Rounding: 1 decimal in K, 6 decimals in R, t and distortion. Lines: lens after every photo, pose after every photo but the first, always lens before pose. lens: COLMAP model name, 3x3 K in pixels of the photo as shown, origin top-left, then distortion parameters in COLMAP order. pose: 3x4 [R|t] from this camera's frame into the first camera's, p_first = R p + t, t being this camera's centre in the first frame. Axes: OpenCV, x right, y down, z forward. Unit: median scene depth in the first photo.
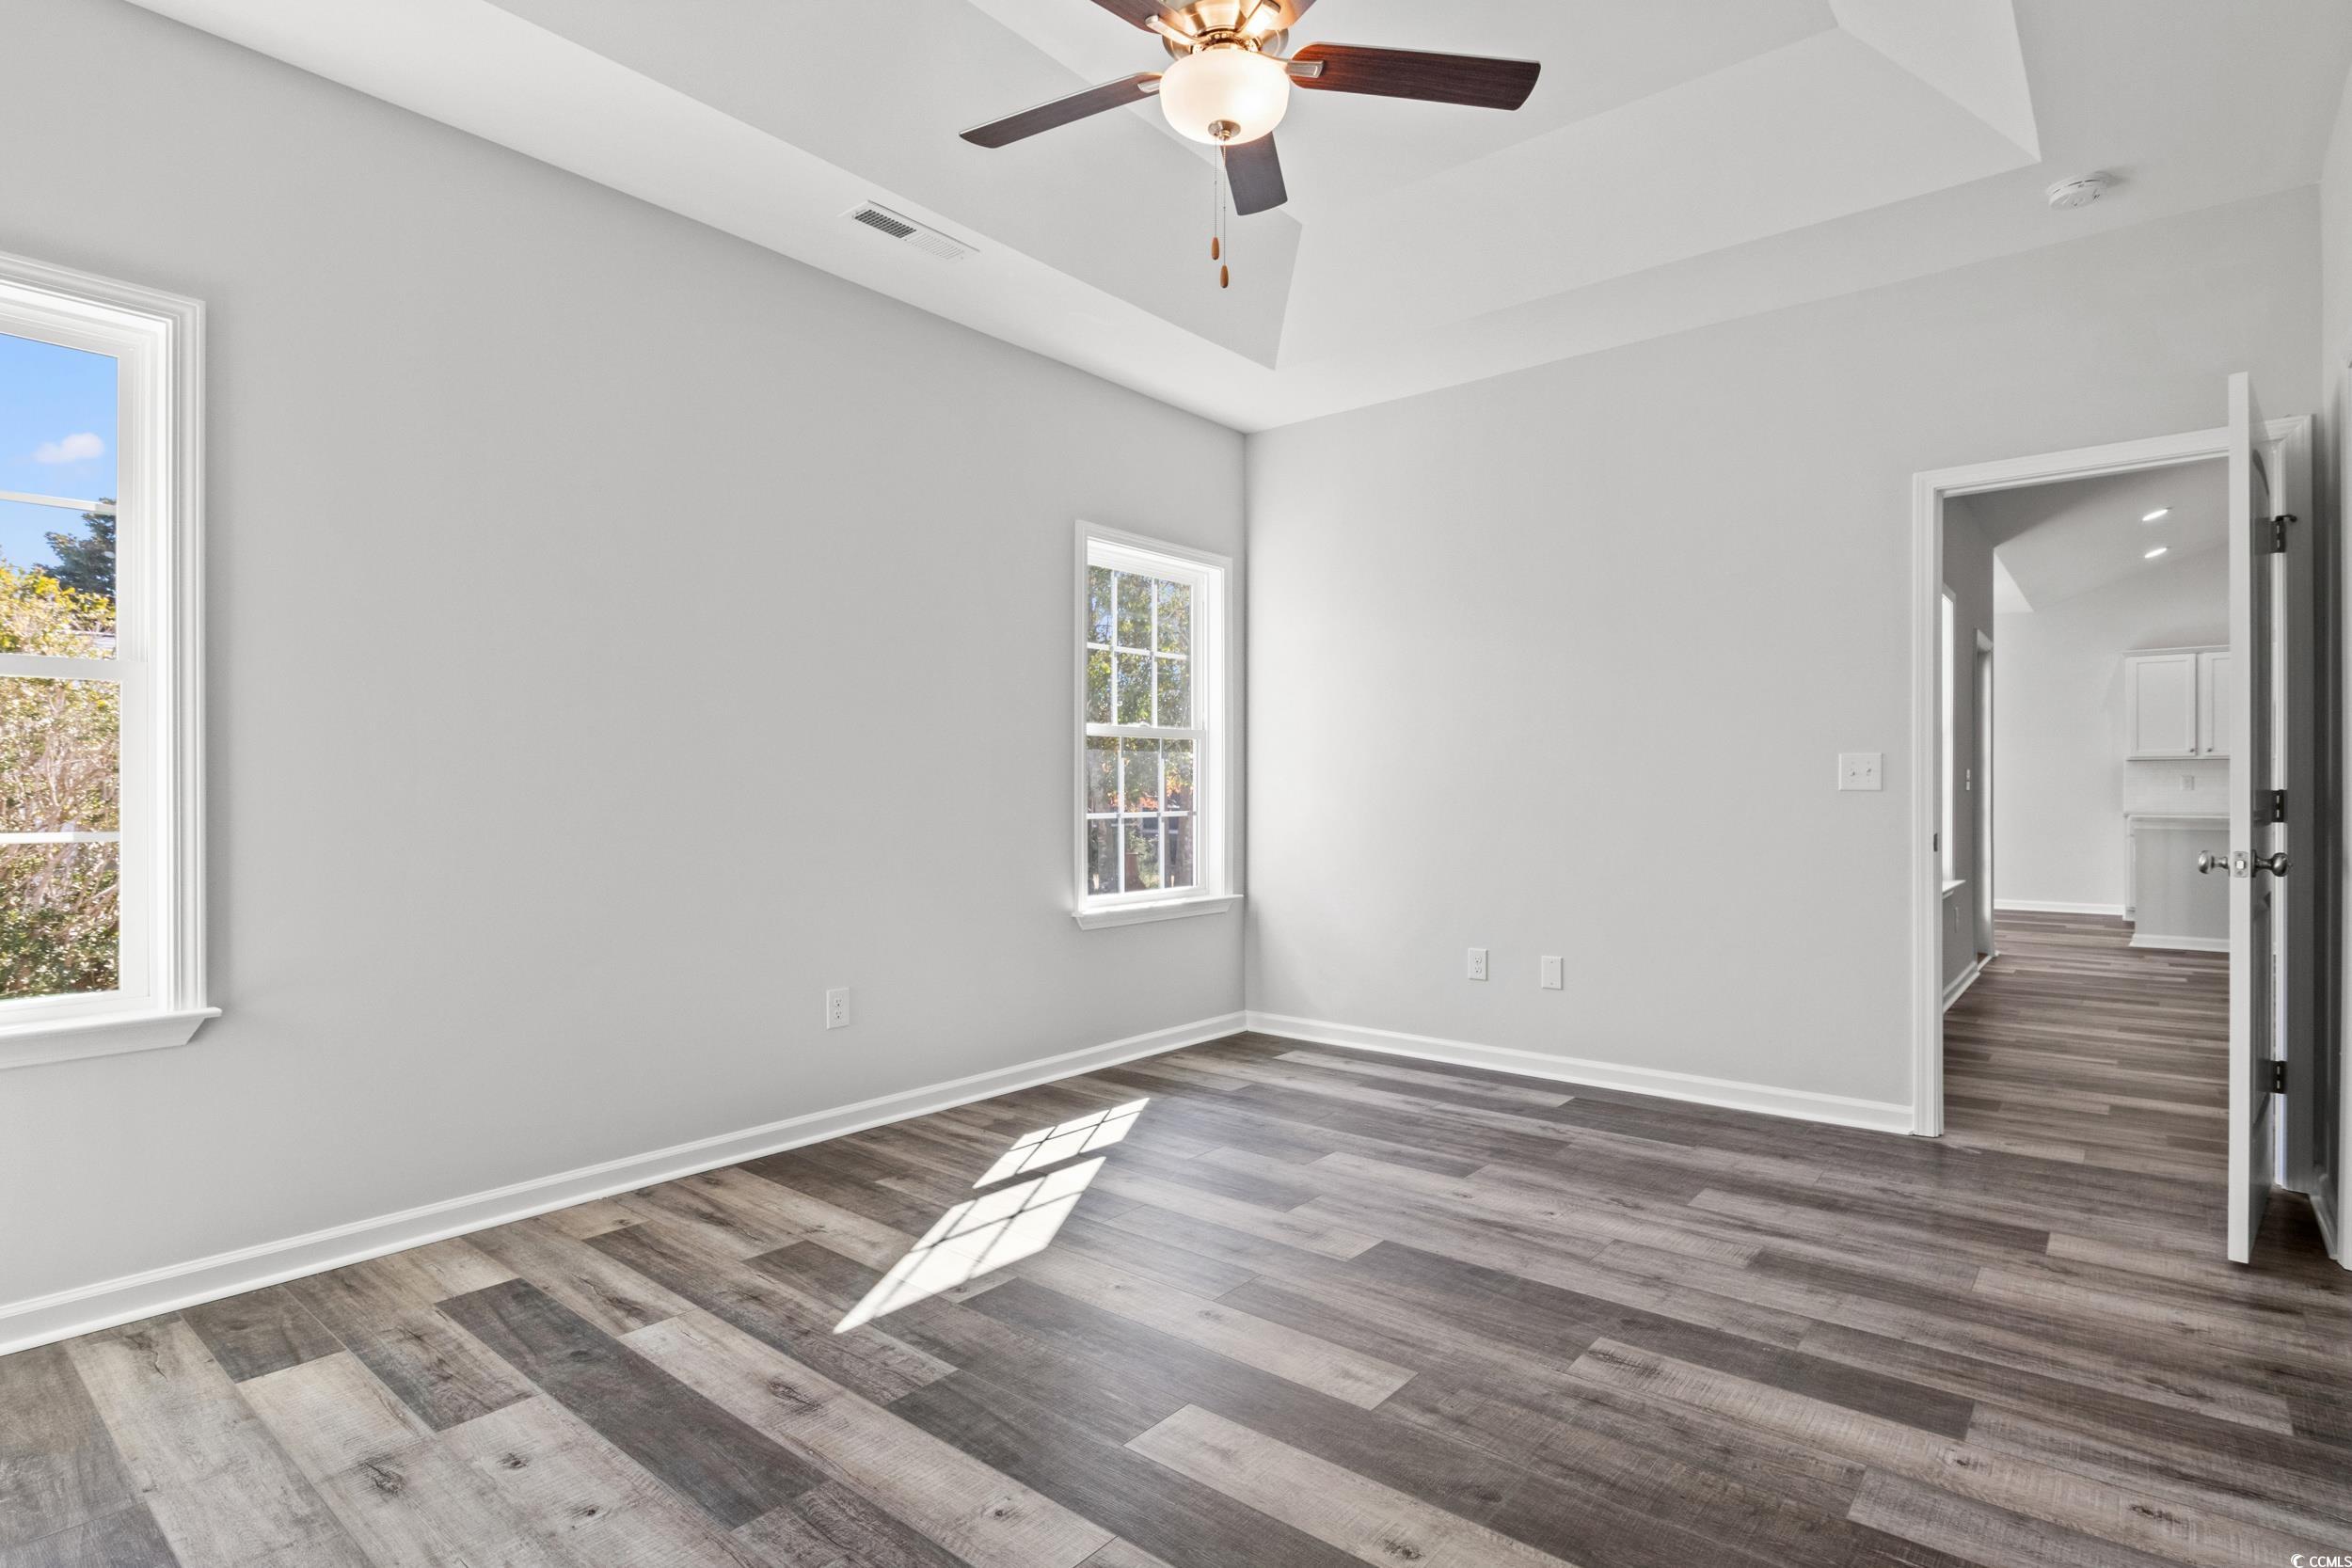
lens RADIAL K [[1179.3, 0, 1175.6], [0, 1179.3, 786.2], [0, 0, 1]] dist [-0.000926, -0.000226]
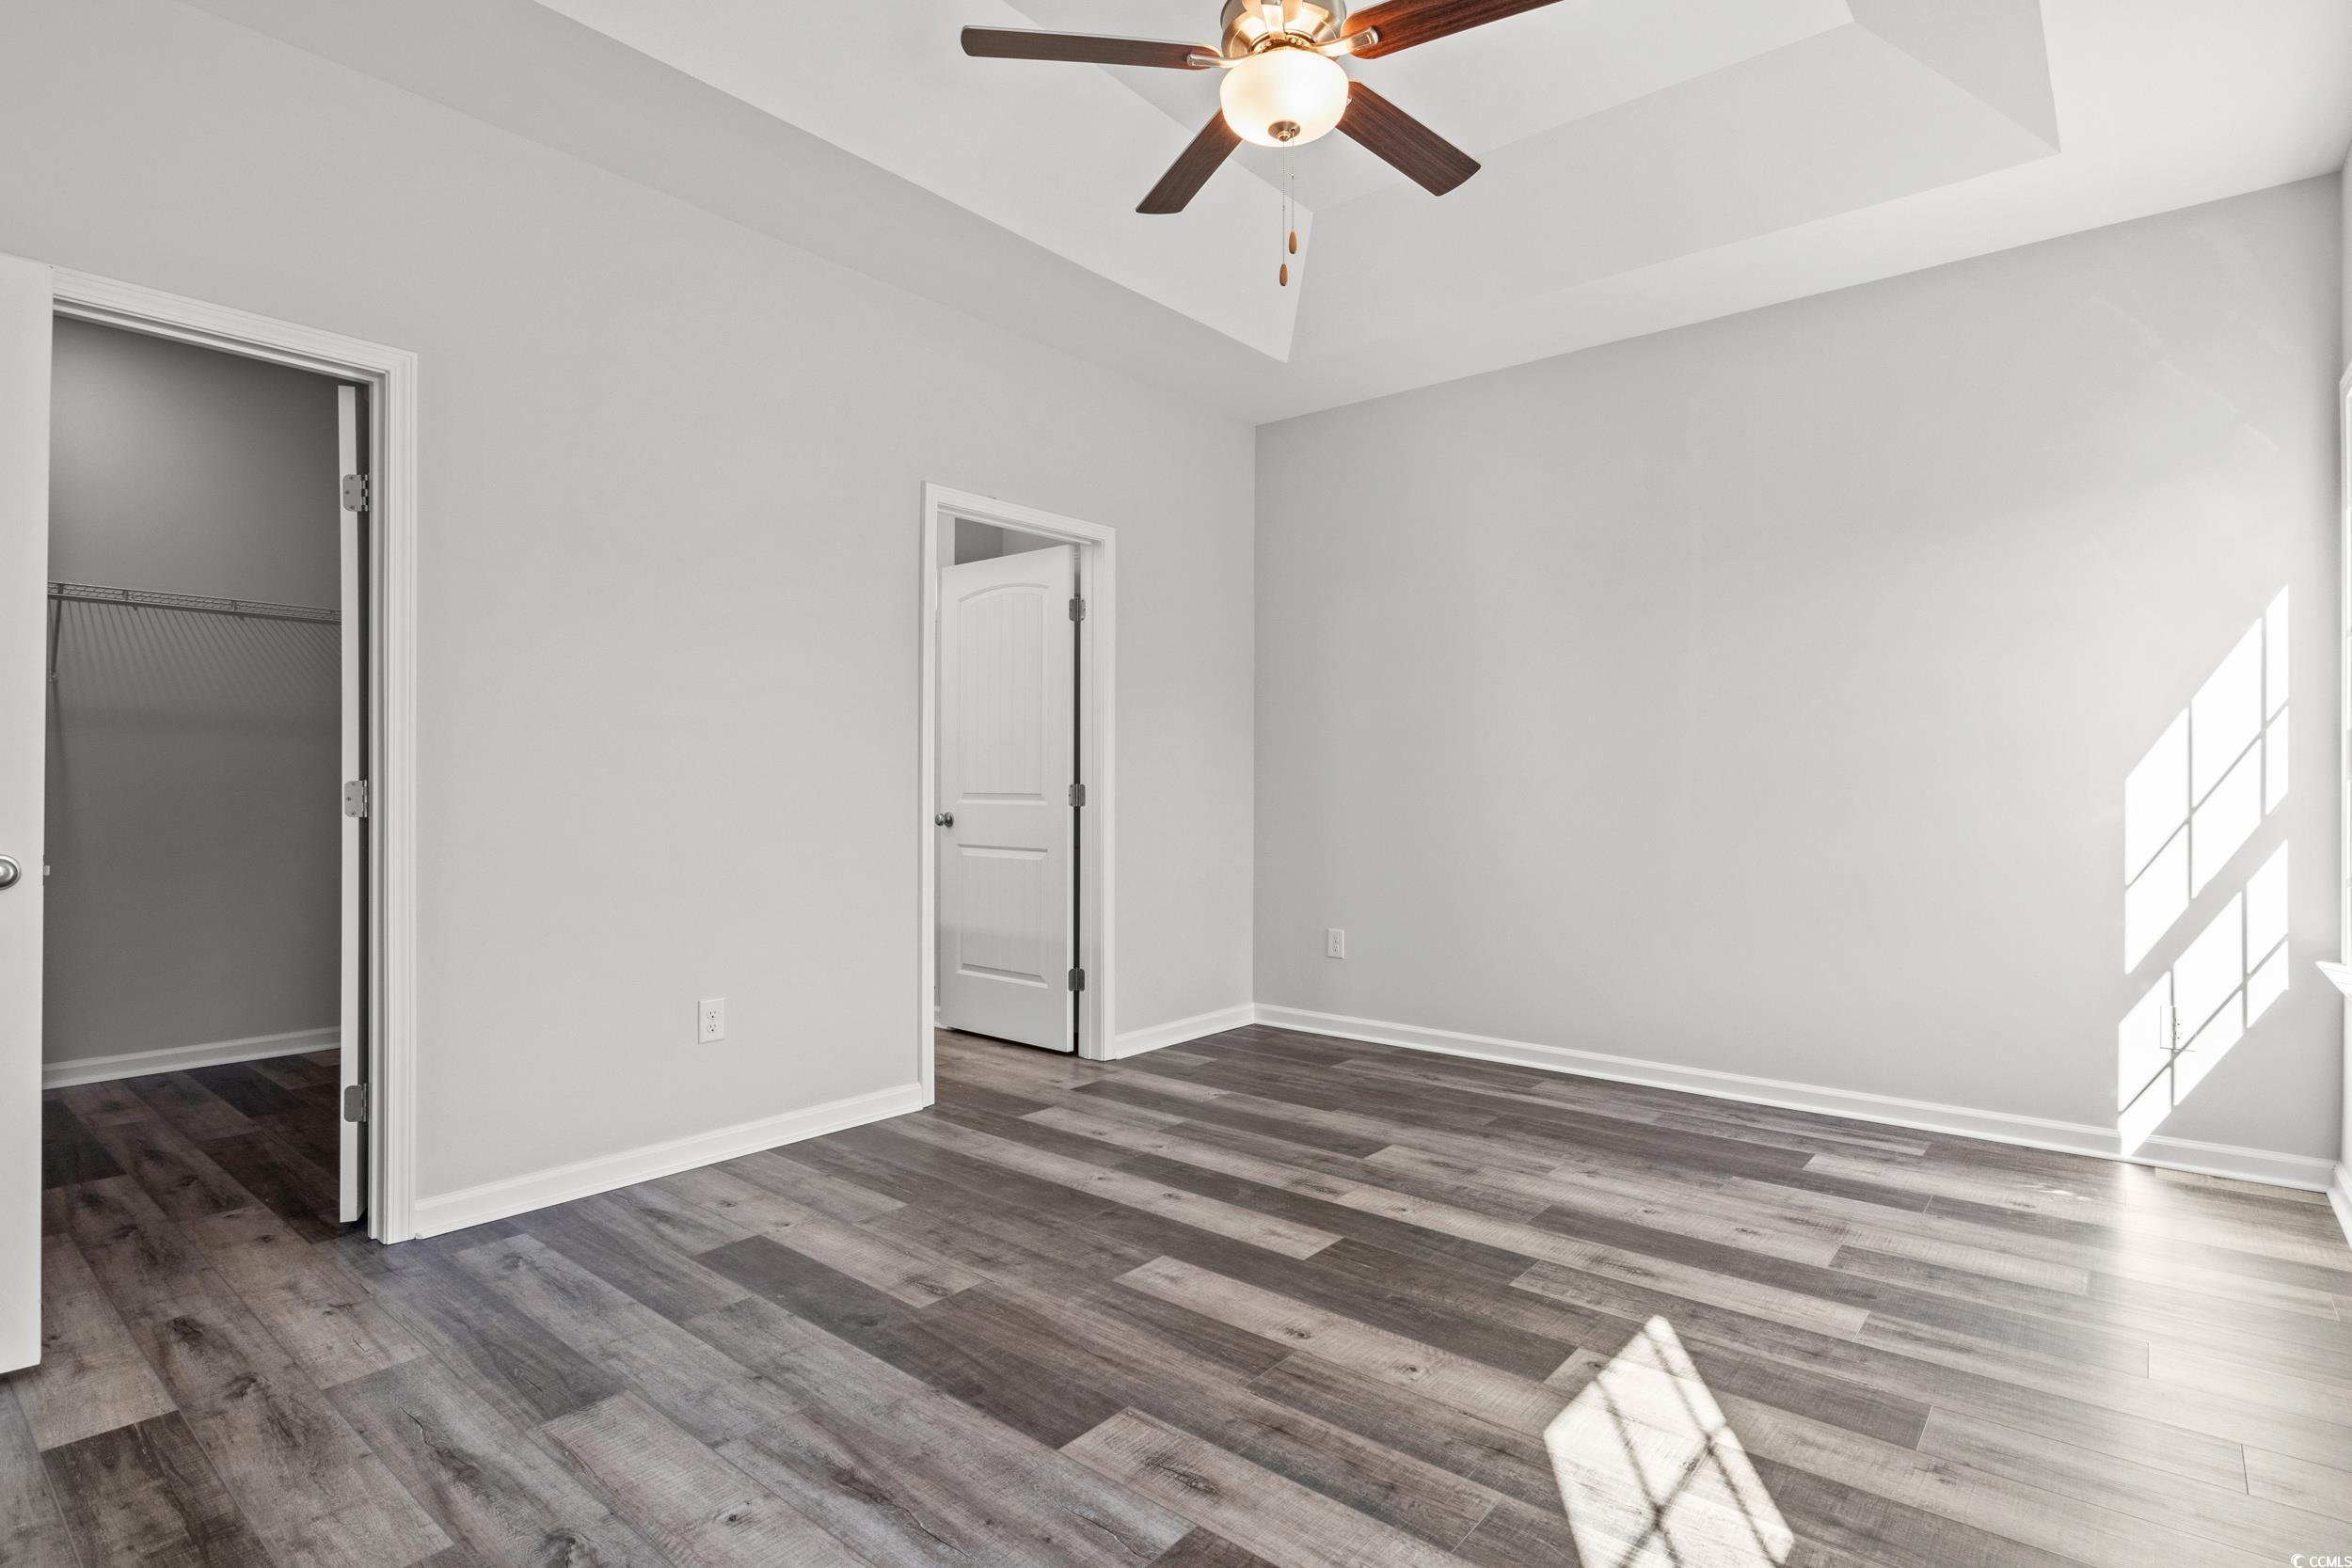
lens RADIAL K [[1179.3, 0, 1176.0], [0, 1179.3, 780.8], [0, 0, 1]] dist [-0.000926, -0.000226]
pose [[-0.999993, -0.001521, 0.003378, 0.123179], [-0.001522, 0.999999, -0.000172, 0.001831], [-0.003377, -0.000177, -0.999994, 1.920320]]
